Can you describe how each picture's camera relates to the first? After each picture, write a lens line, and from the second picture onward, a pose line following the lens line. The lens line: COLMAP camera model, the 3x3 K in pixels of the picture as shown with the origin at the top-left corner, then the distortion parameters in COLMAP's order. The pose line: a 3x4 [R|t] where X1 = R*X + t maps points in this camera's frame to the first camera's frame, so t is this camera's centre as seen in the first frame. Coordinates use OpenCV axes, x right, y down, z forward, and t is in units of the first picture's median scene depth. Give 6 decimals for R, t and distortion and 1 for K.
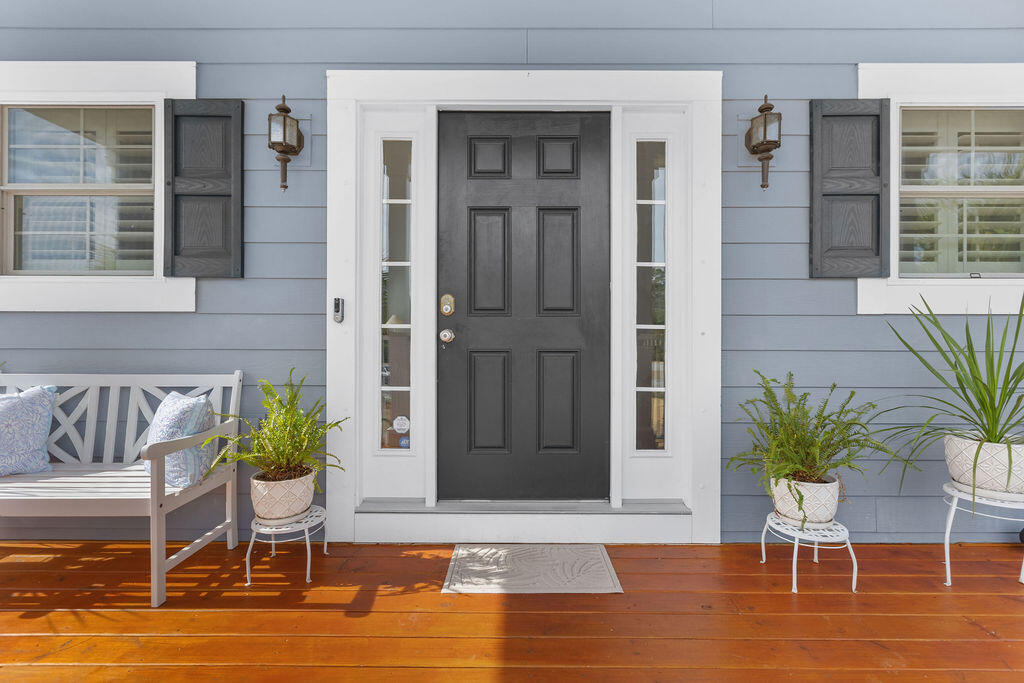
lens RADIAL K [[468.4, 0, 507.7], [0, 468.4, 333.6], [0, 0, 1]] dist [0.013253, 0.001237]
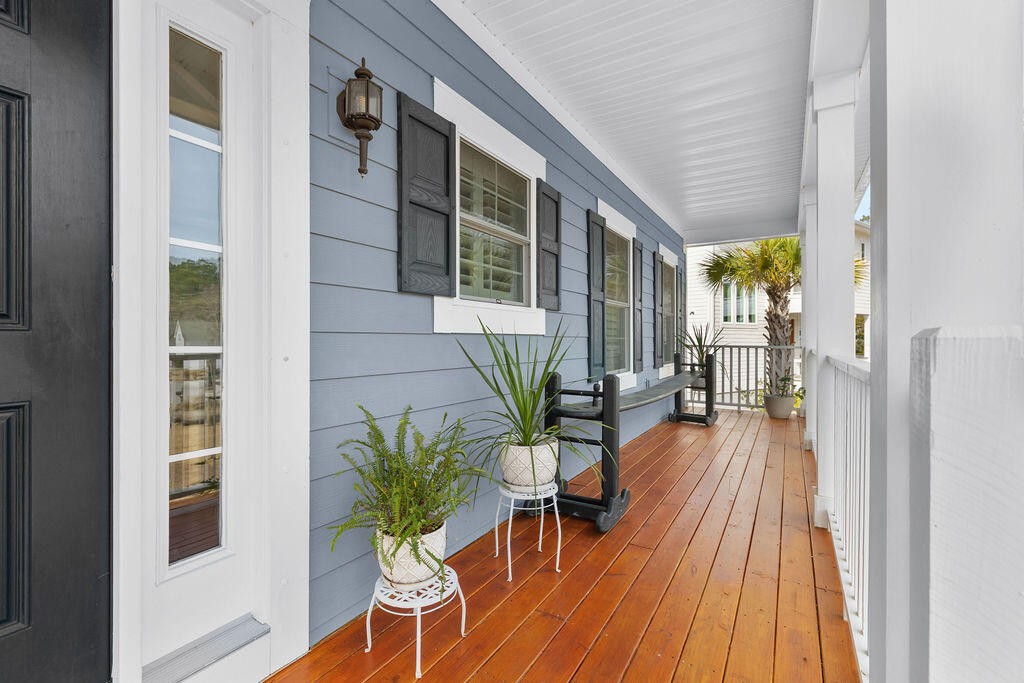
lens RADIAL K [[468.4, 0, 515.9], [0, 468.4, 338.1], [0, 0, 1]] dist [0.013253, 0.001237]
pose [[0.538844, -0.000067, 0.842406, 0.014115], [0.006019, 0.999975, -0.003770, -0.025184], [-0.842384, 0.007102, 0.538831, 0.339032]]
